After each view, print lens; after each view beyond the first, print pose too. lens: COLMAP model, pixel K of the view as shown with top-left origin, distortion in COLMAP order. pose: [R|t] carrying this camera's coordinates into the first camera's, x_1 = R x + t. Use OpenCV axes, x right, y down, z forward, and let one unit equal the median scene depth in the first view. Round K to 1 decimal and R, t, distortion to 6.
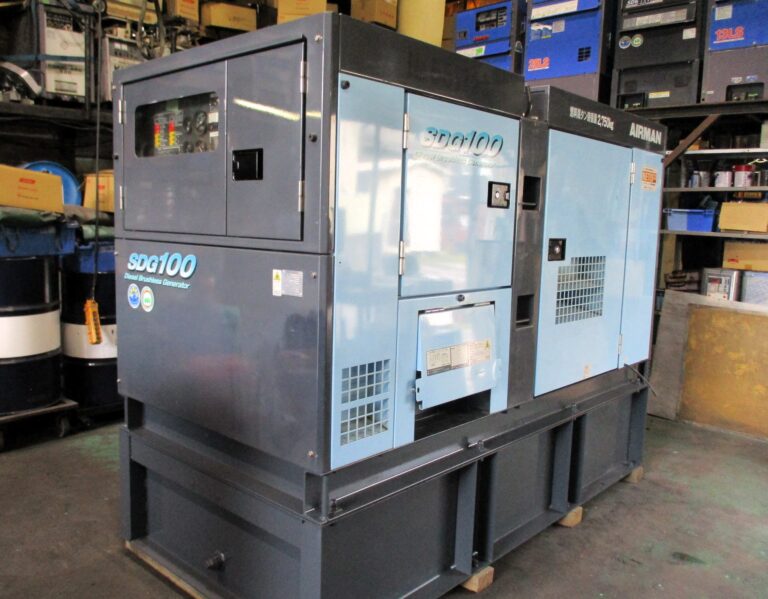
lens RADIAL K [[678.1, 0, 383.3], [0, 678.1, 298.5], [0, 0, 1]] dist [-0.064615, 0.004724]
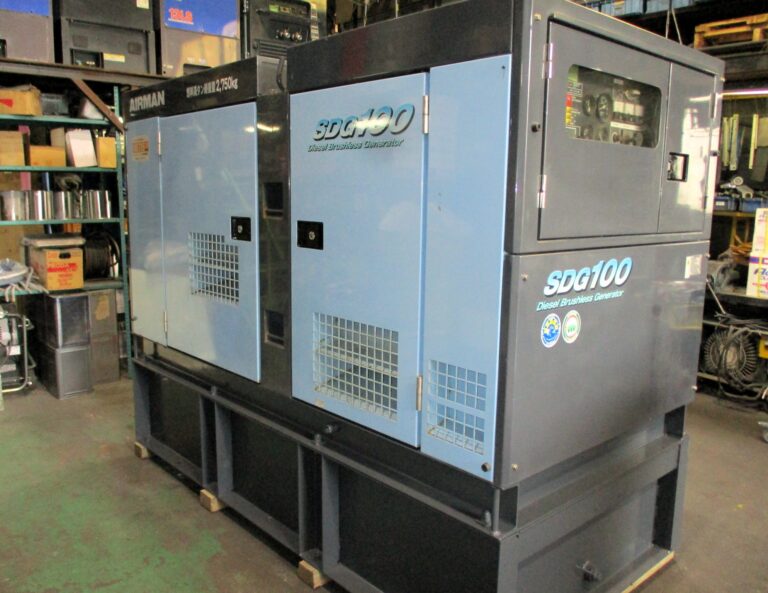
lens RADIAL K [[676.1, 0, 384.2], [0, 676.1, 297.9], [0, 0, 1]] dist [-0.014746, -0.011260]
pose [[0.105856, -0.172778, 0.979256, -1.116395], [0.106959, 0.981054, 0.161534, -0.177319], [-0.988612, 0.087641, 0.122330, 1.114280]]
